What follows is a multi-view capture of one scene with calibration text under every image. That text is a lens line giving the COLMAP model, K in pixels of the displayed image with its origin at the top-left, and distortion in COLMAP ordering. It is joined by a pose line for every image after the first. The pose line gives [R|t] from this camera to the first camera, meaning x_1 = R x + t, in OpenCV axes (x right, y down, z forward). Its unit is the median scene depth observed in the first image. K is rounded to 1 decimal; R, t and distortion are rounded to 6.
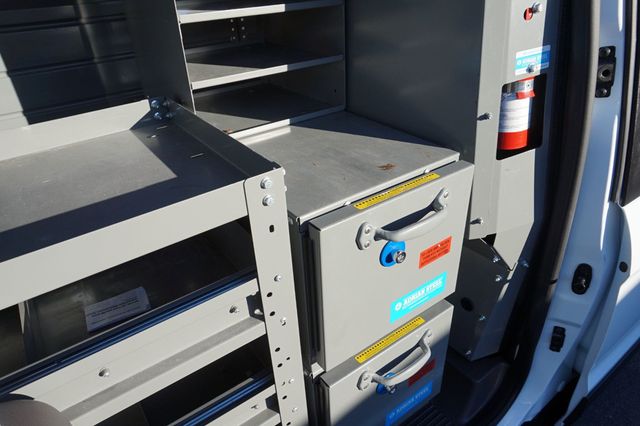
lens RADIAL K [[439.6, 0, 320.0], [0, 439.6, 213.0], [0, 0, 1]] dist [-0.052278, 0.048031]
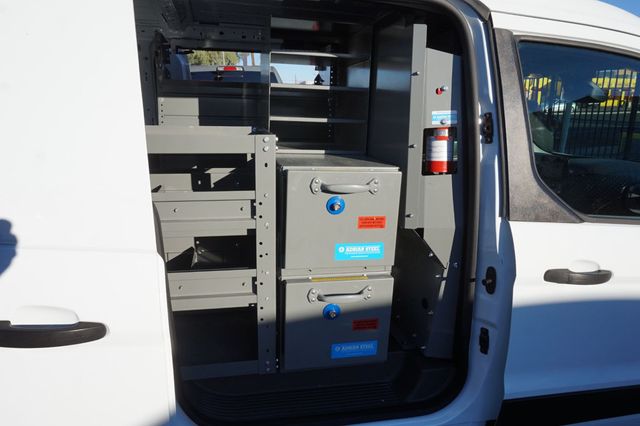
lens RADIAL K [[439.6, 0, 320.0], [0, 439.6, 213.0], [0, 0, 1]] dist [-0.052278, 0.048031]
pose [[0.915592, 0.166546, -0.365998, 0.675256], [-0.265943, 0.933506, -0.240502, 0.496787], [0.301606, 0.317536, 0.899002, -0.522849]]
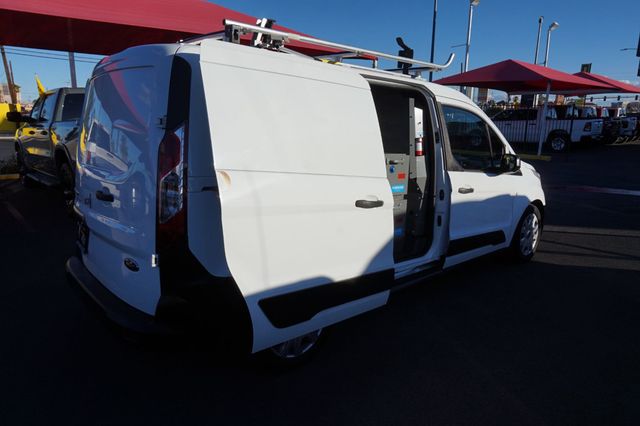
lens RADIAL K [[431.2, 0, 320.0], [0, 431.2, 213.0], [0, 0, 1]] dist [0.000836, 0.002109]
pose [[0.992376, 0.049568, 0.112838, -0.906533], [-0.006670, 0.935817, -0.352424, 1.800566], [-0.123065, 0.348985, 0.929013, -2.456450]]
